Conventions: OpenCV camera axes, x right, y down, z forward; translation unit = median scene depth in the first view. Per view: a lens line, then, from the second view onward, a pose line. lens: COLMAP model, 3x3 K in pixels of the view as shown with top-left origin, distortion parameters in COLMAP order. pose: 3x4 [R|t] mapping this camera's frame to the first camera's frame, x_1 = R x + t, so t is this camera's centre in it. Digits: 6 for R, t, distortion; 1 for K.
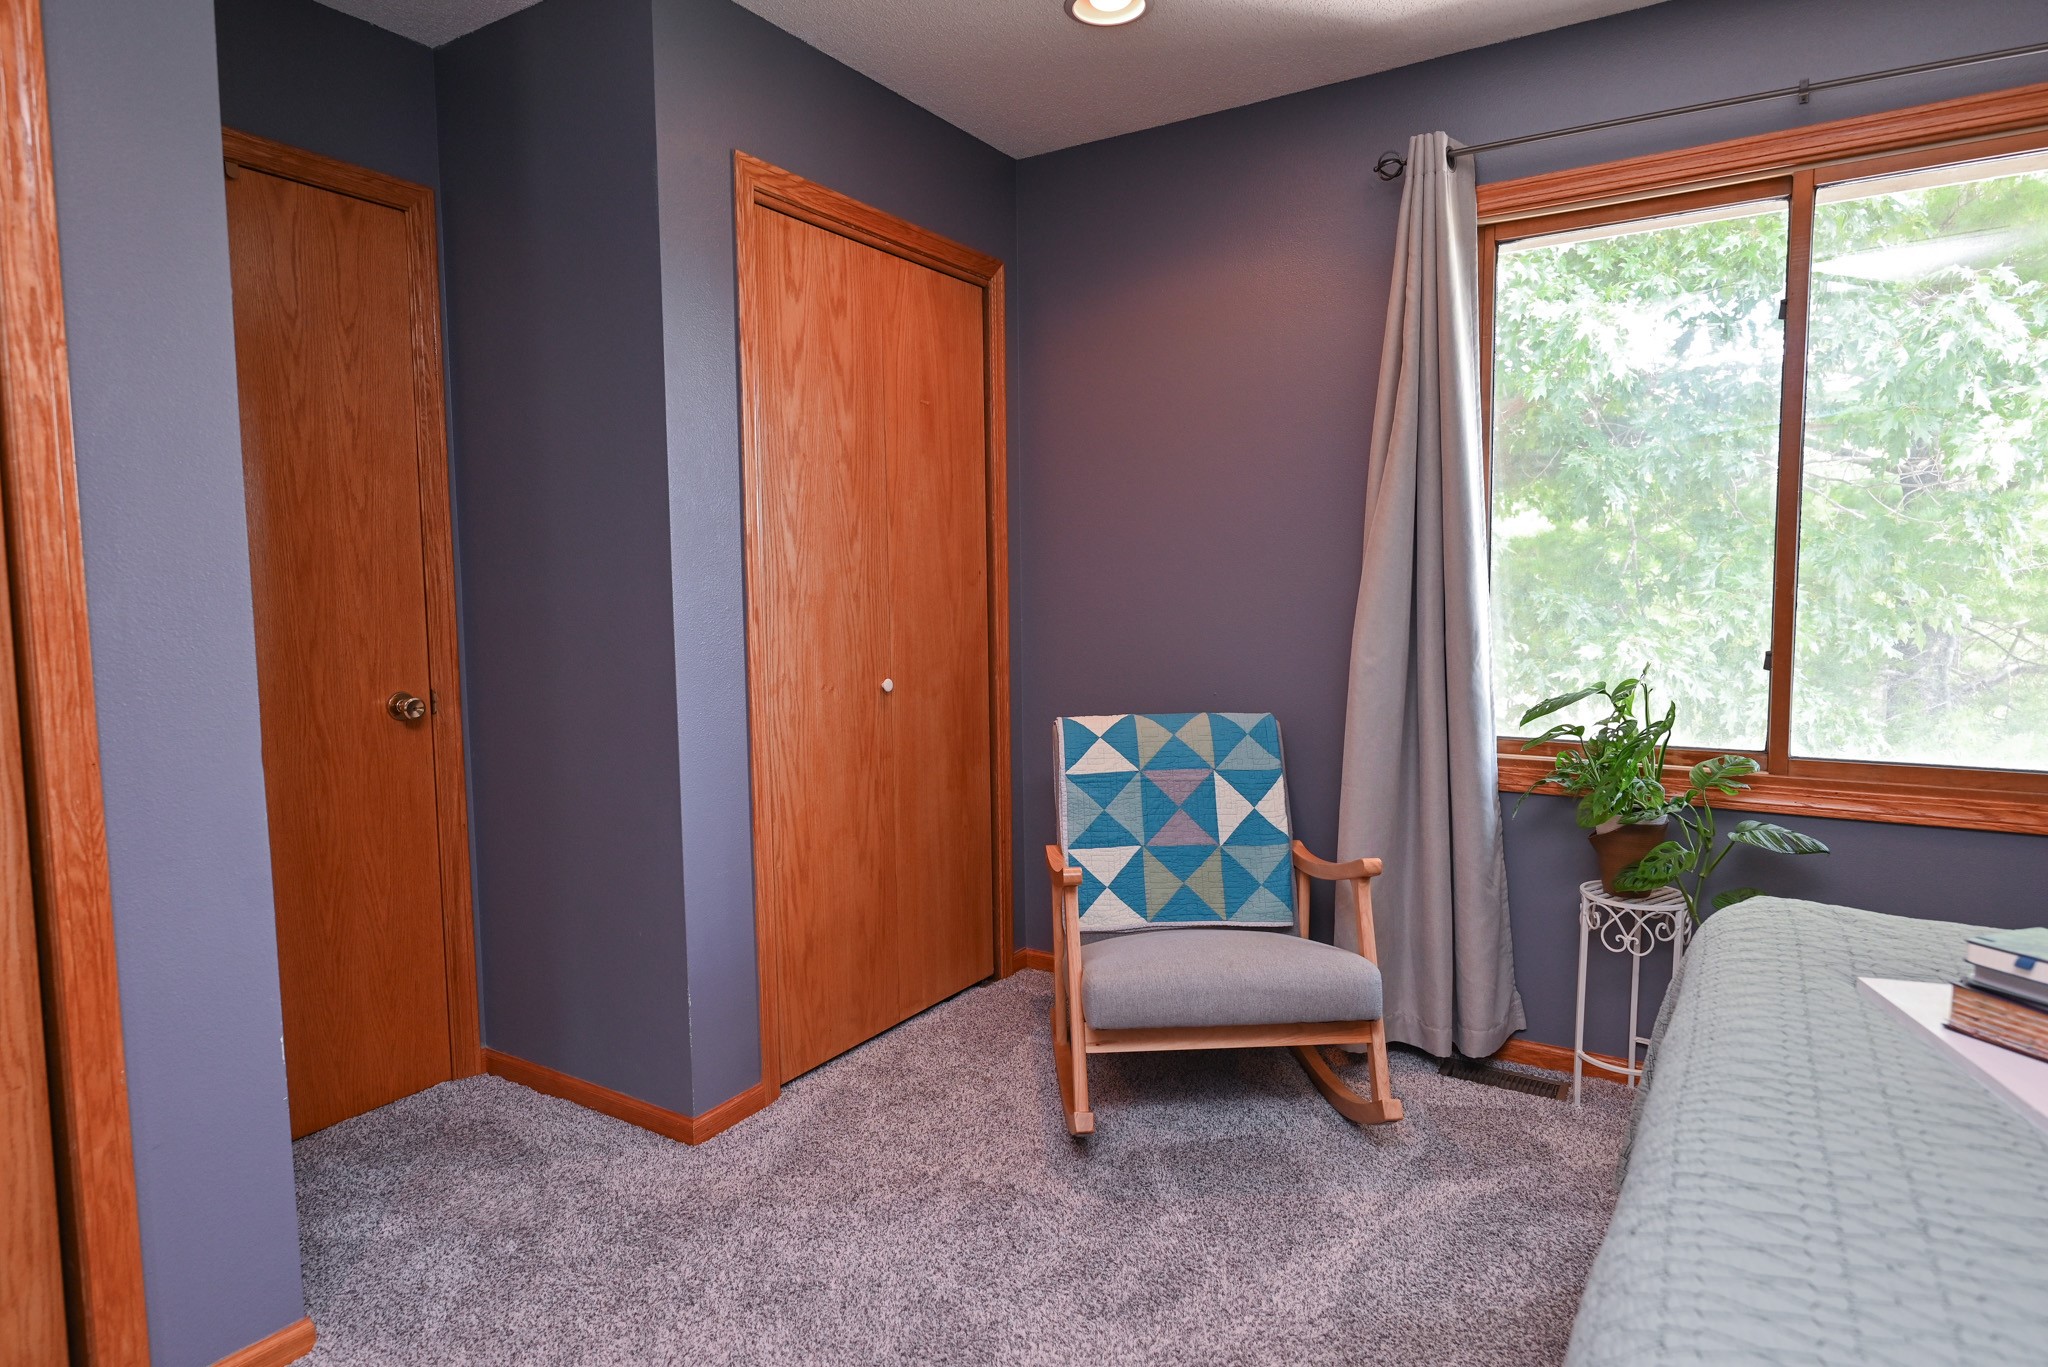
lens RADIAL K [[1159.0, 0, 1029.0], [0, 1159.0, 680.9], [0, 0, 1]] dist [0.002076, -0.001372]
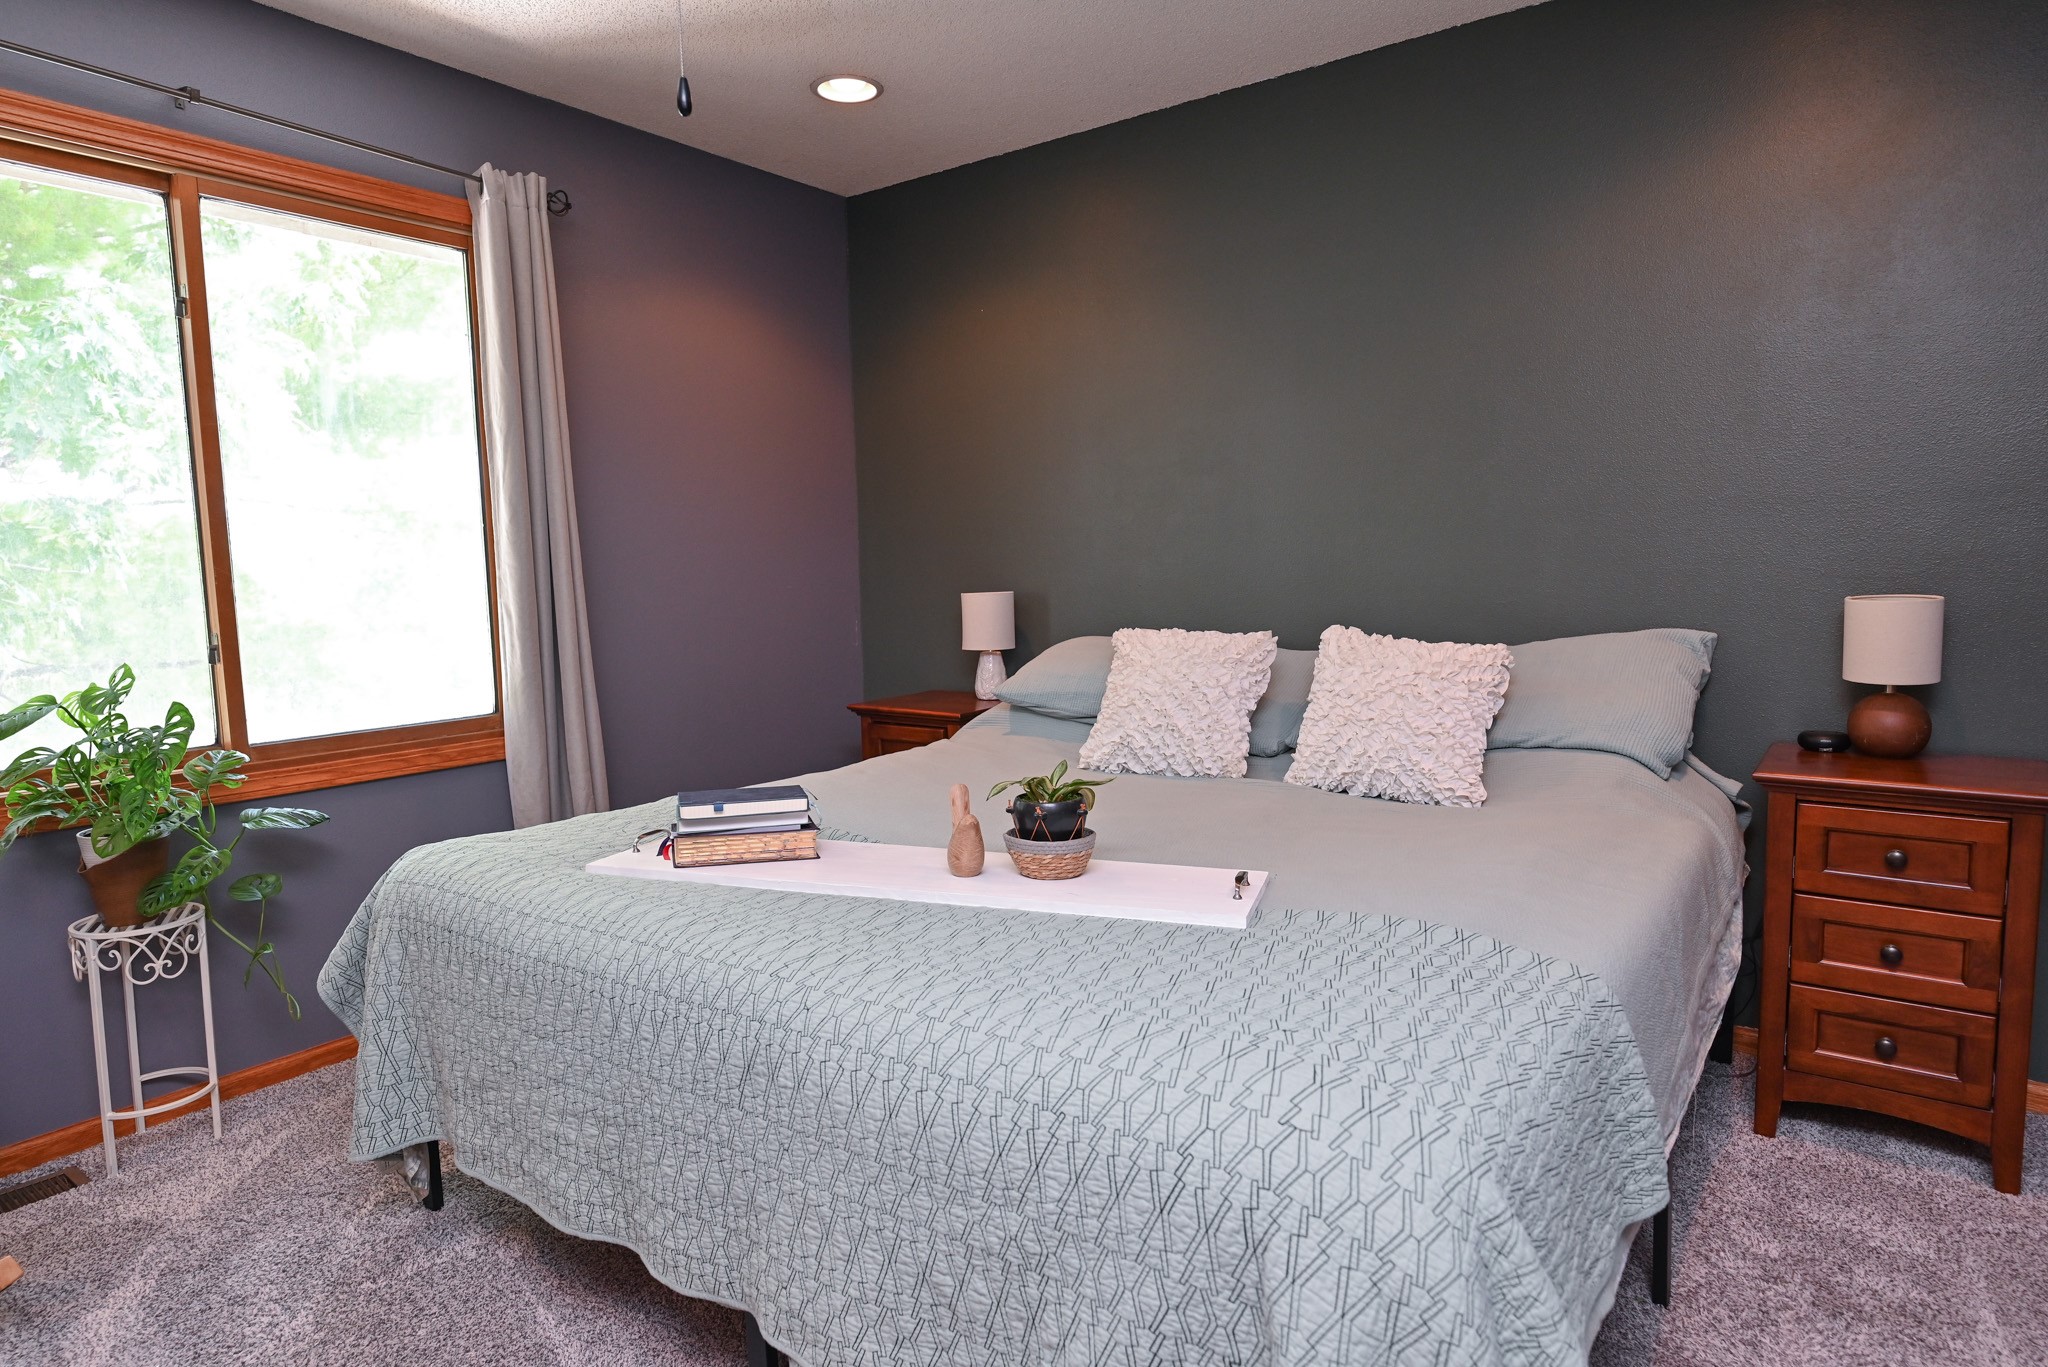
lens RADIAL K [[1159.0, 0, 1029.0], [0, 1159.0, 680.9], [0, 0, 1]] dist [0.002076, -0.001372]
pose [[0.059231, -0.098180, 0.993404, -0.357391], [0.102719, 0.990469, 0.091765, -0.015568], [-0.992945, 0.096607, 0.068751, 0.239420]]
